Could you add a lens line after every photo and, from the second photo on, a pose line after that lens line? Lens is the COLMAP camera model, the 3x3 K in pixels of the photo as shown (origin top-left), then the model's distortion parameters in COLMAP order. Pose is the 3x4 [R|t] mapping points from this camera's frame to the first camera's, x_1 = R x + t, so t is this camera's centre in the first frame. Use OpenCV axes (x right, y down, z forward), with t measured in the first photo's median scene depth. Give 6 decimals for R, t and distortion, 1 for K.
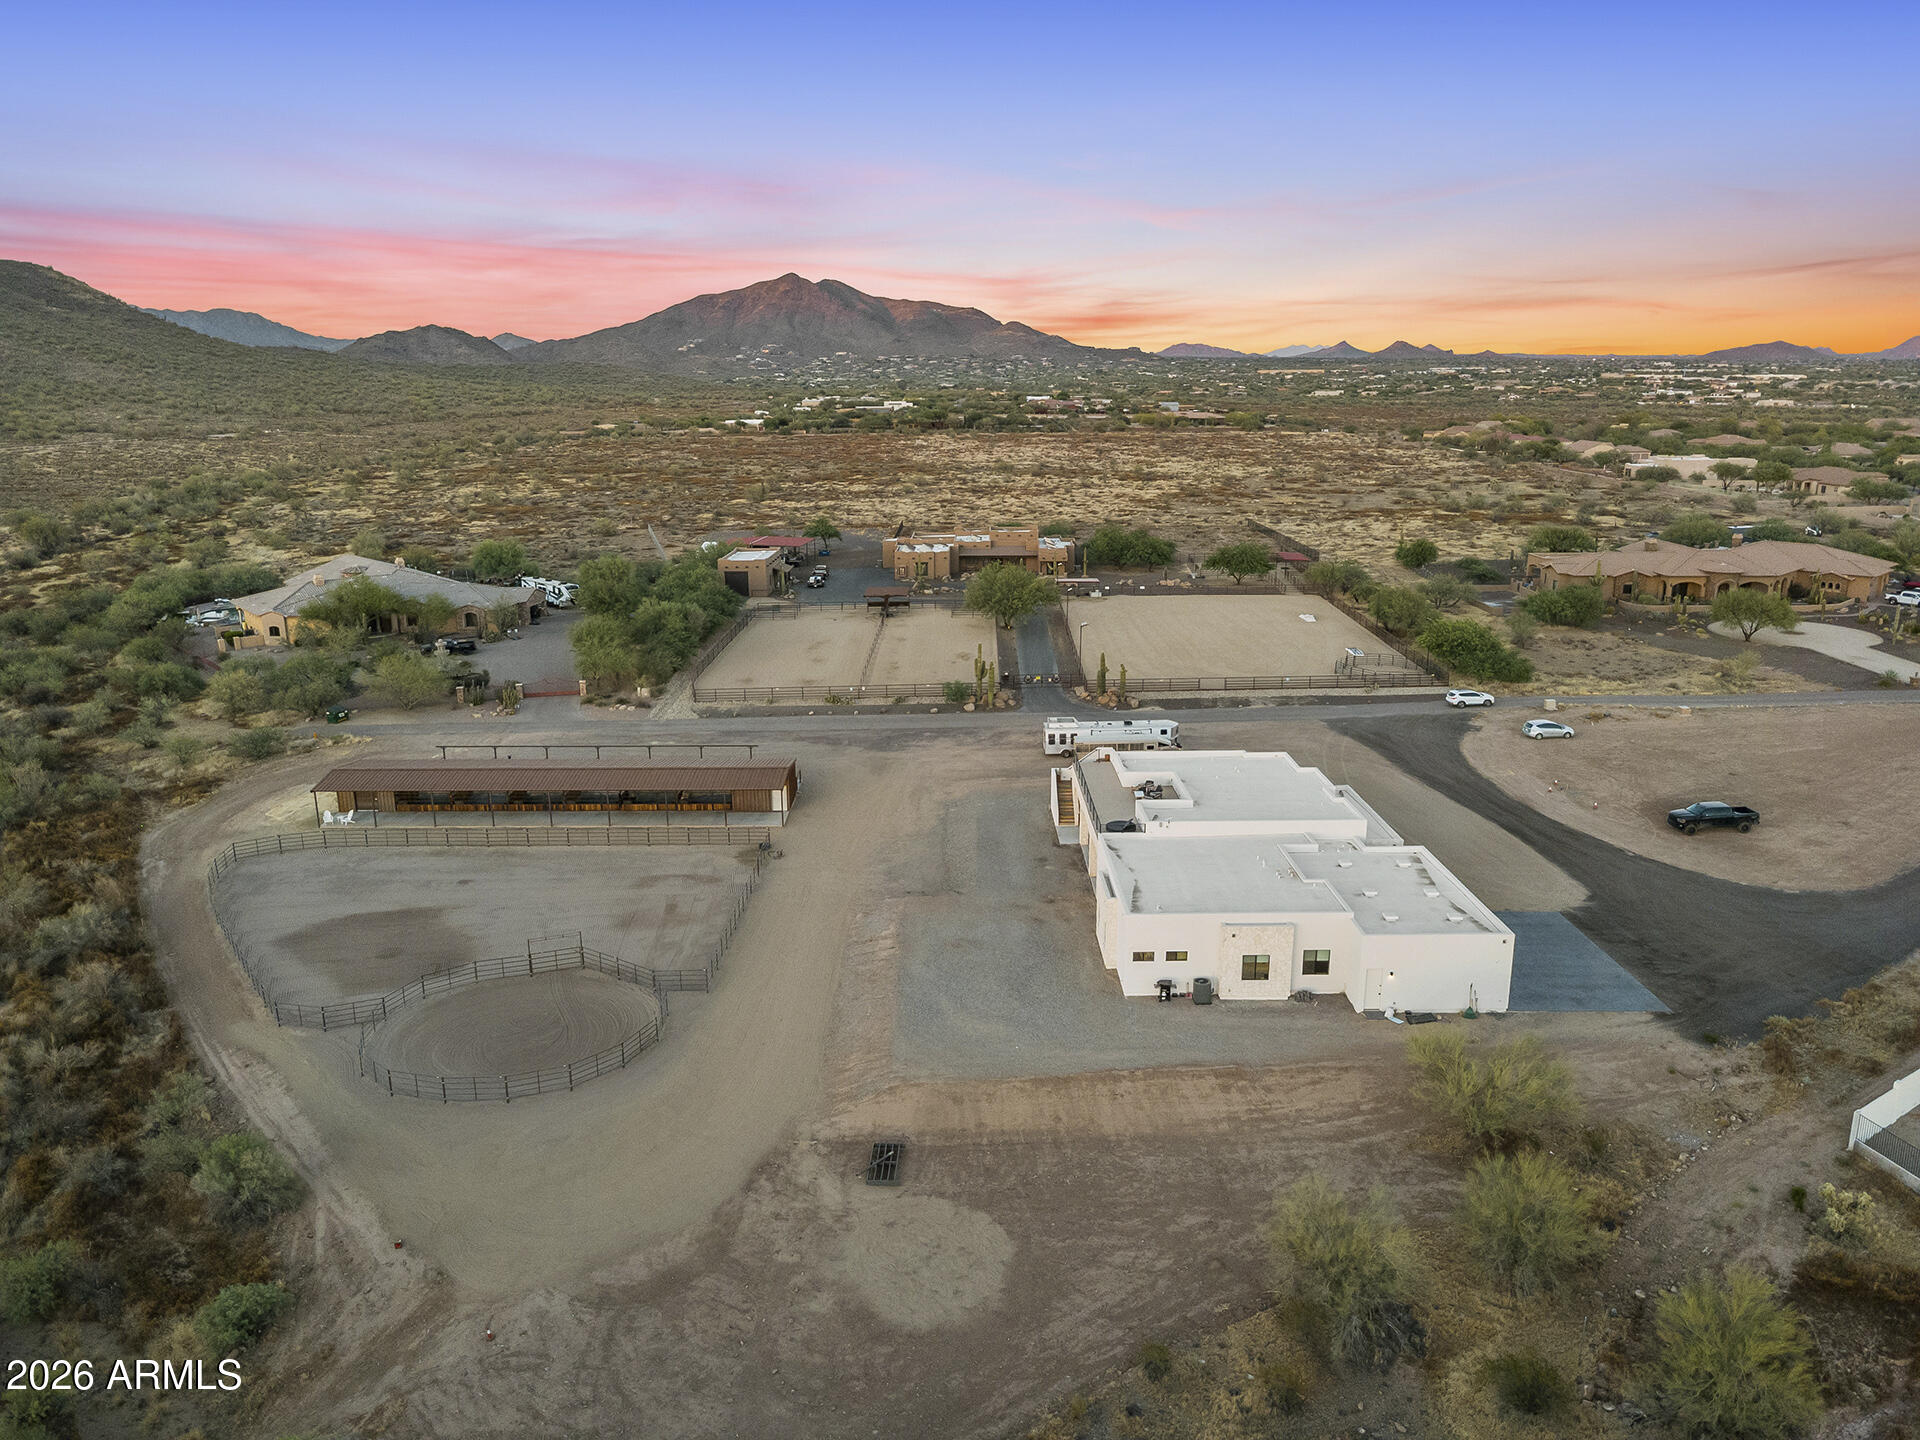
lens RADIAL K [[1346.0, 0, 960.0], [0, 1346.0, 720.0], [0, 0, 1]] dist [0.005984, 0.002013]
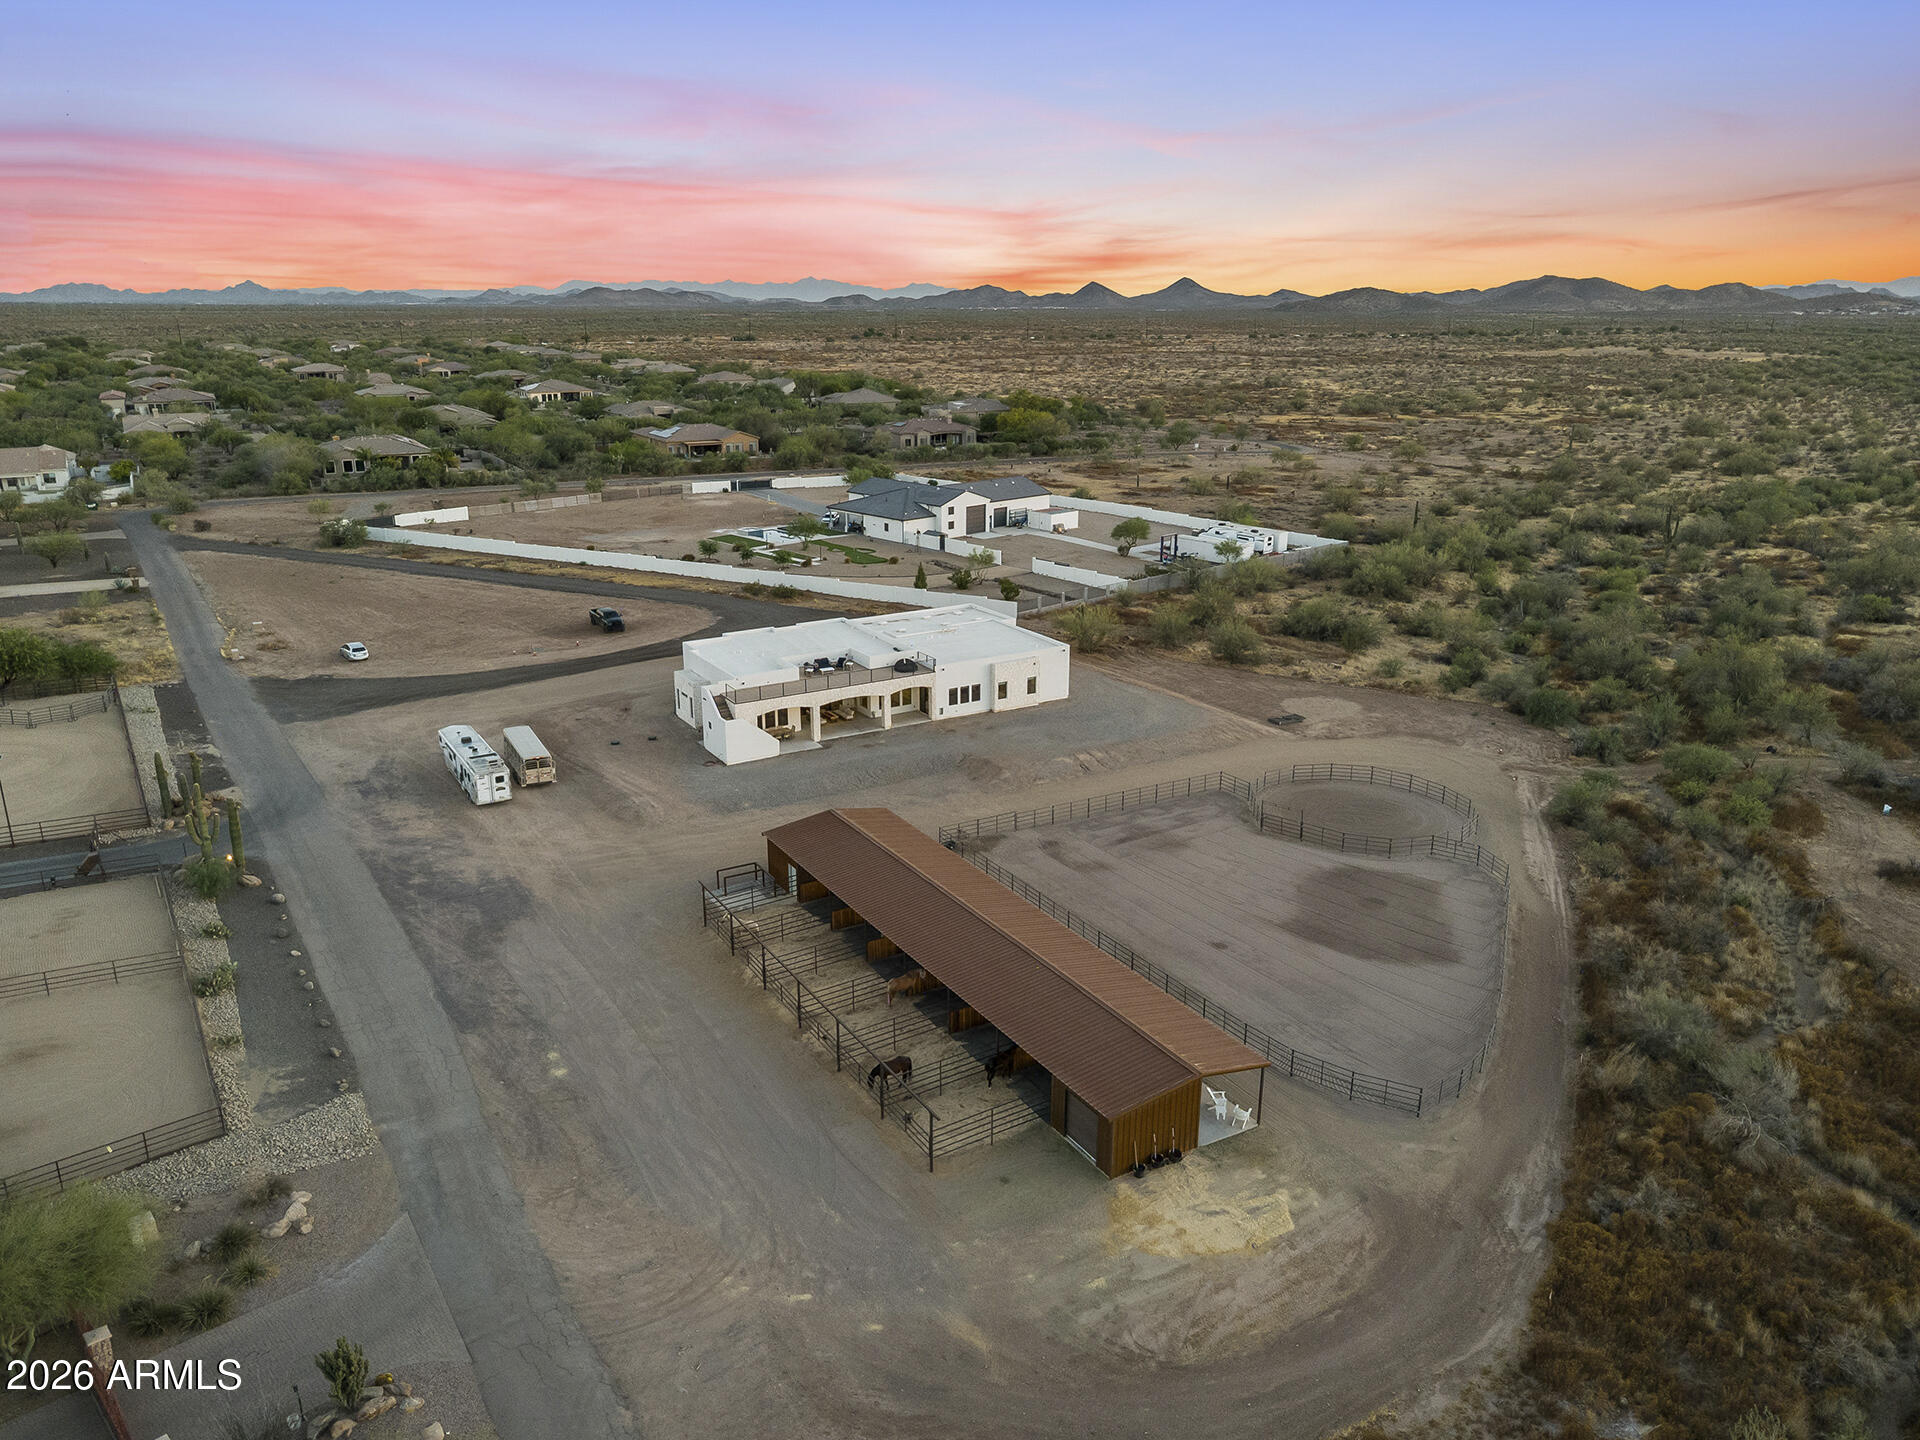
lens RADIAL K [[1388.2, 0, 958.2], [0, 1388.2, 742.6], [0, 0, 1]] dist [0.001554, 0.004111]
pose [[-0.510754, -0.262438, 0.818692, -1.133831], [0.213613, 0.883668, 0.416533, -0.447716], [-0.832766, 0.387629, -0.395277, 1.704343]]
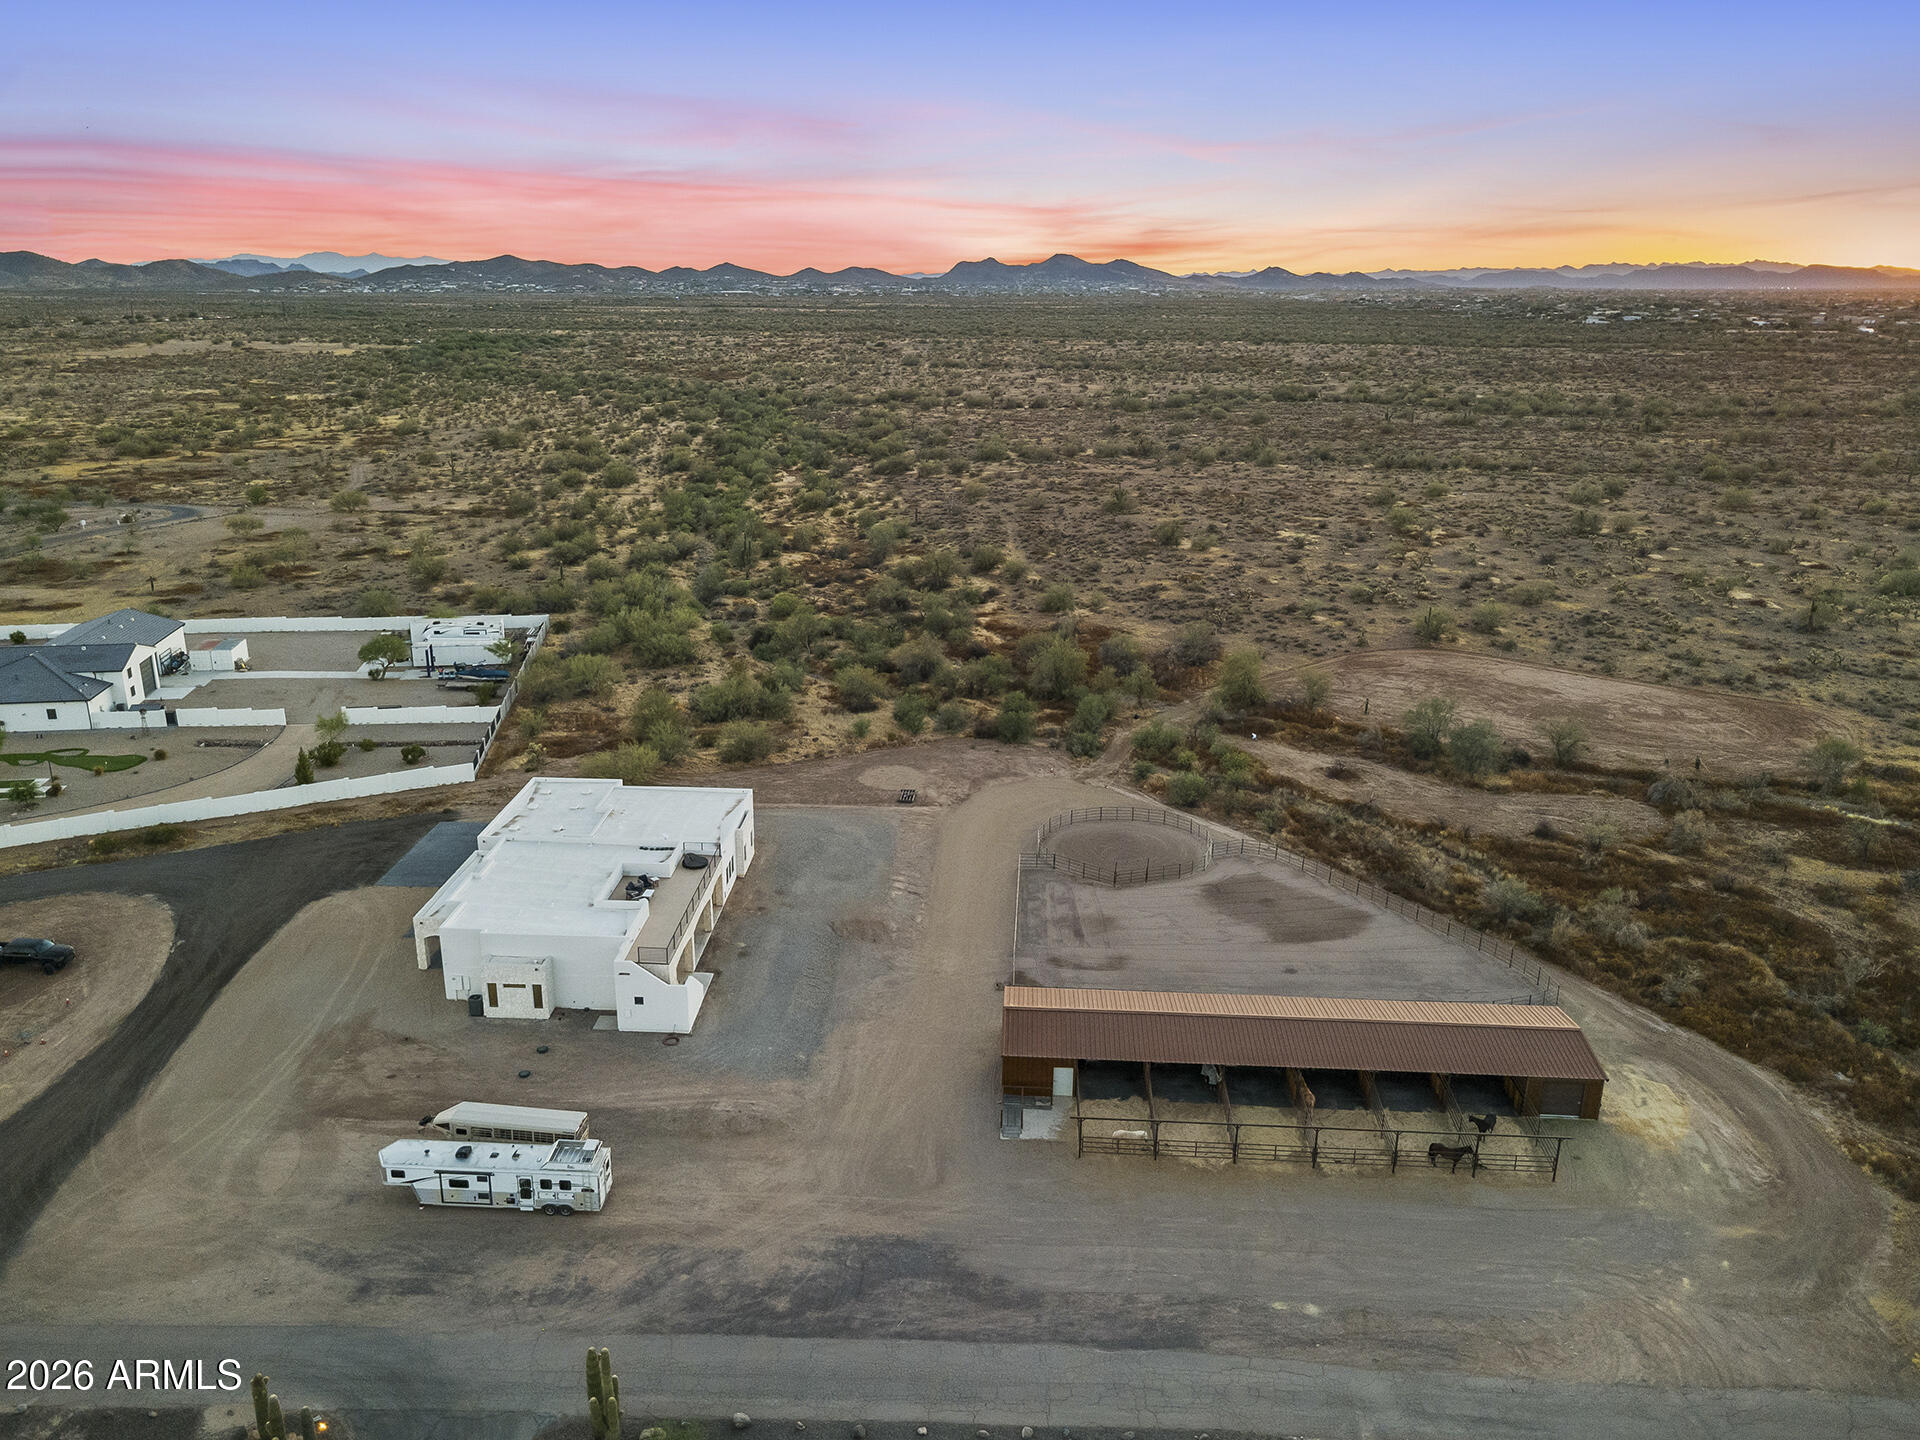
lens RADIAL K [[1399.7, 0, 955.1], [0, 1399.7, 720.0], [0, 0, 1]] dist [0.001178, 0.005502]
pose [[-0.998830, -0.020235, 0.043914, -0.179052], [0.006070, 0.848555, 0.529072, -0.758540], [-0.047970, 0.528719, -0.847440, 2.214761]]
